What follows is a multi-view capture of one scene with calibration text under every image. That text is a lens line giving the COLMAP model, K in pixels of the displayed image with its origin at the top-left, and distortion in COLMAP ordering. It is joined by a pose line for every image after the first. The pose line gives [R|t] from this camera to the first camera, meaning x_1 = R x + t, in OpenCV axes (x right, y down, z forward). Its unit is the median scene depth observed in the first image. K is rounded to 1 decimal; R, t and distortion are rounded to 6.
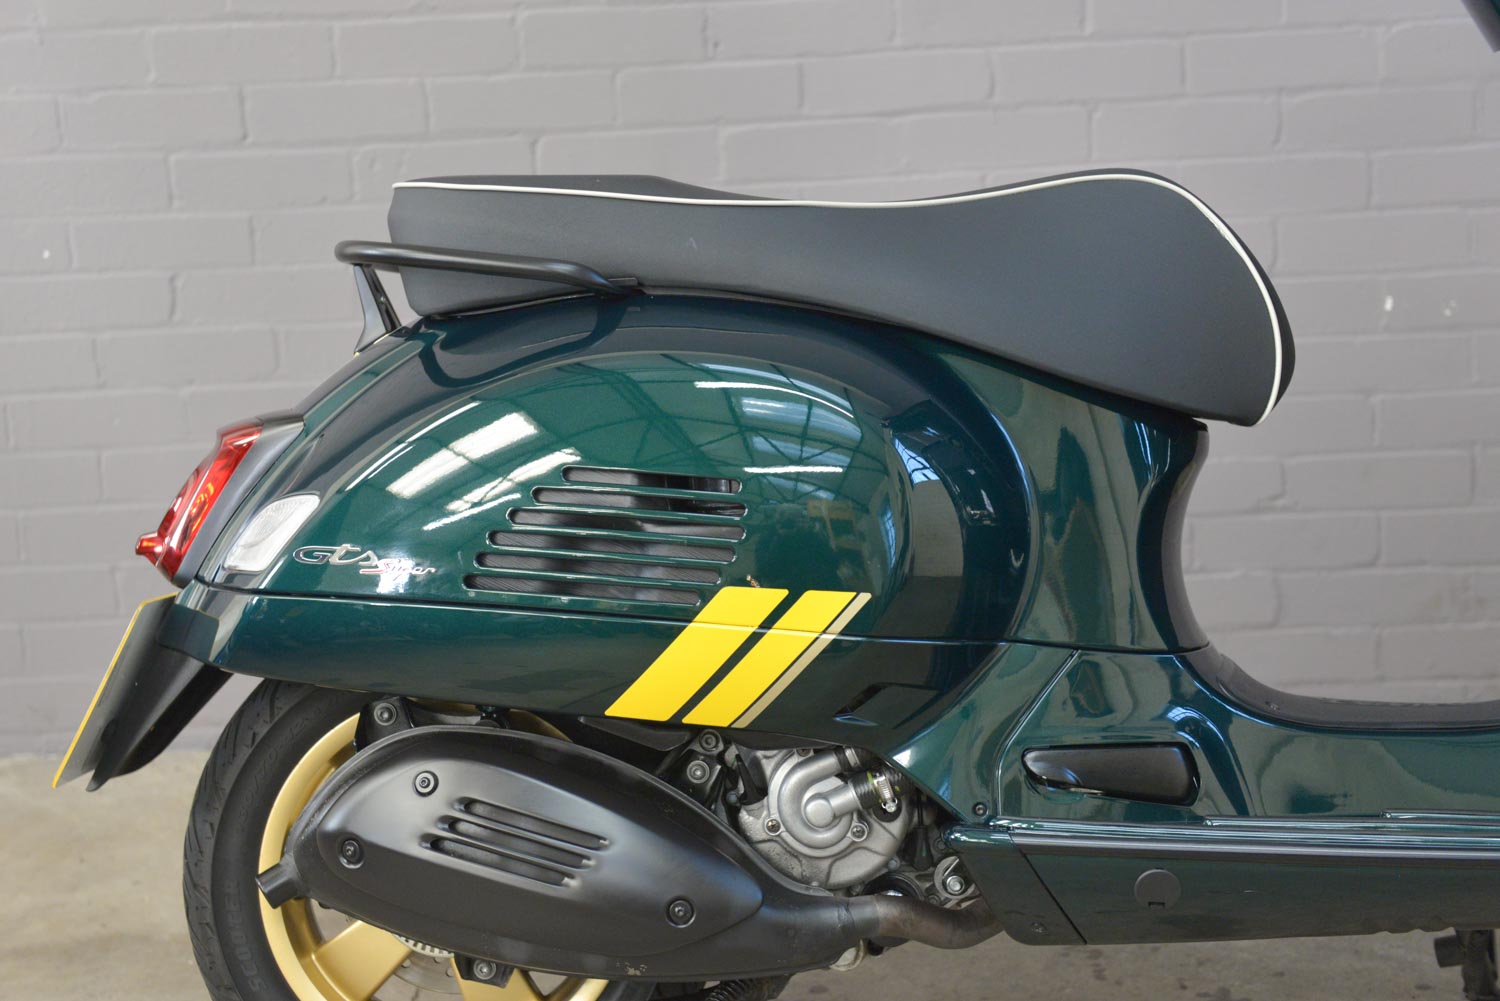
lens RADIAL K [[2736.1, 0, 712.8], [0, 2736.1, 507.0], [0, 0, 1]] dist [0.117601, 0.000000]
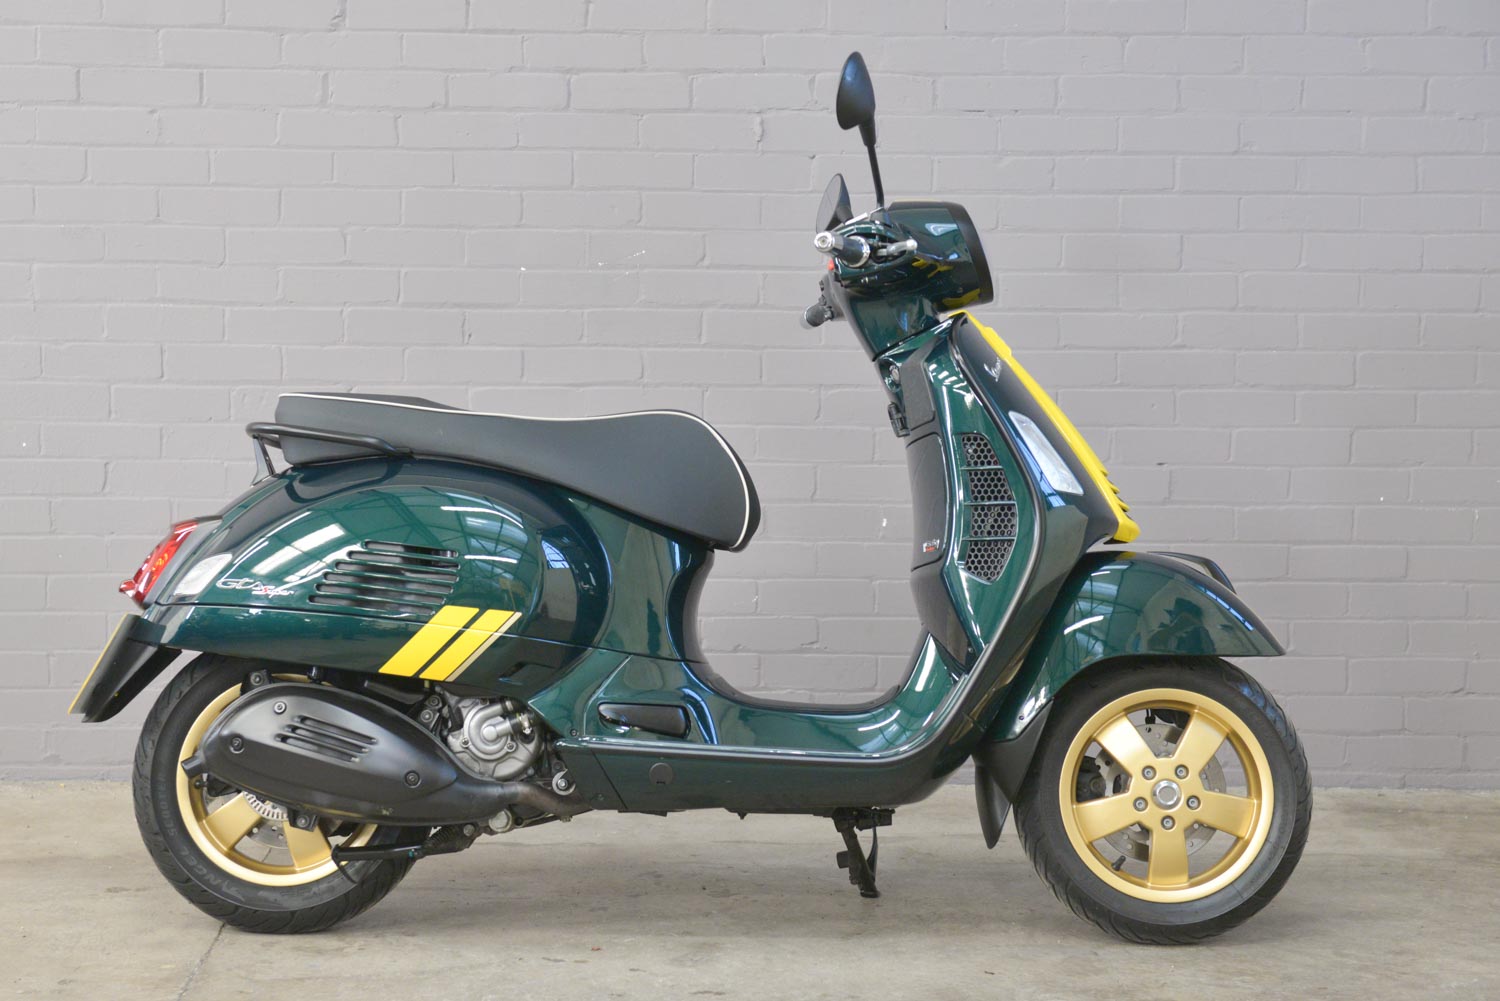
lens RADIAL K [[2688.8, 0, 705.4], [0, 2688.8, 474.8], [0, 0, 1]] dist [0.081570, 0.000000]
pose [[0.995341, 0.056221, 0.078327, 0.027409], [-0.046114, 0.991041, -0.125347, 0.140468], [-0.084673, 0.121151, 0.989016, -0.757139]]
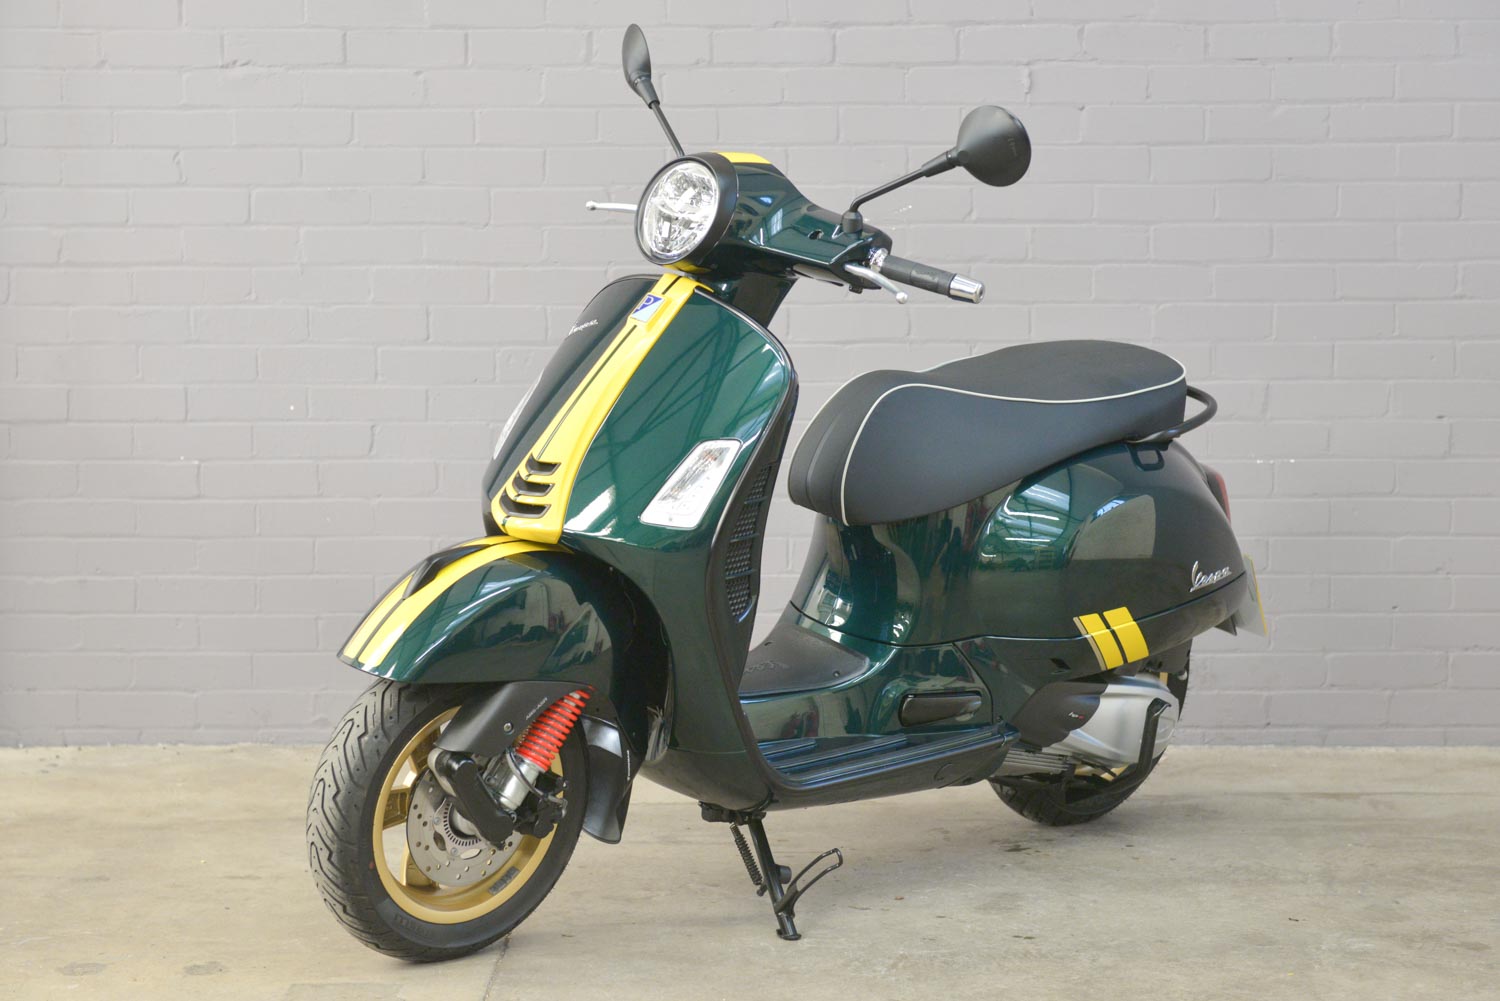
lens RADIAL K [[2974.8, 0, 729.7], [0, 2974.8, 457.6], [0, 0, 1]] dist [0.046873, 0.000000]
pose [[0.998218, 0.047408, 0.036240, -0.083541], [-0.042785, 0.991955, -0.119141, 0.179637], [-0.041596, 0.117378, 0.992216, -0.953480]]
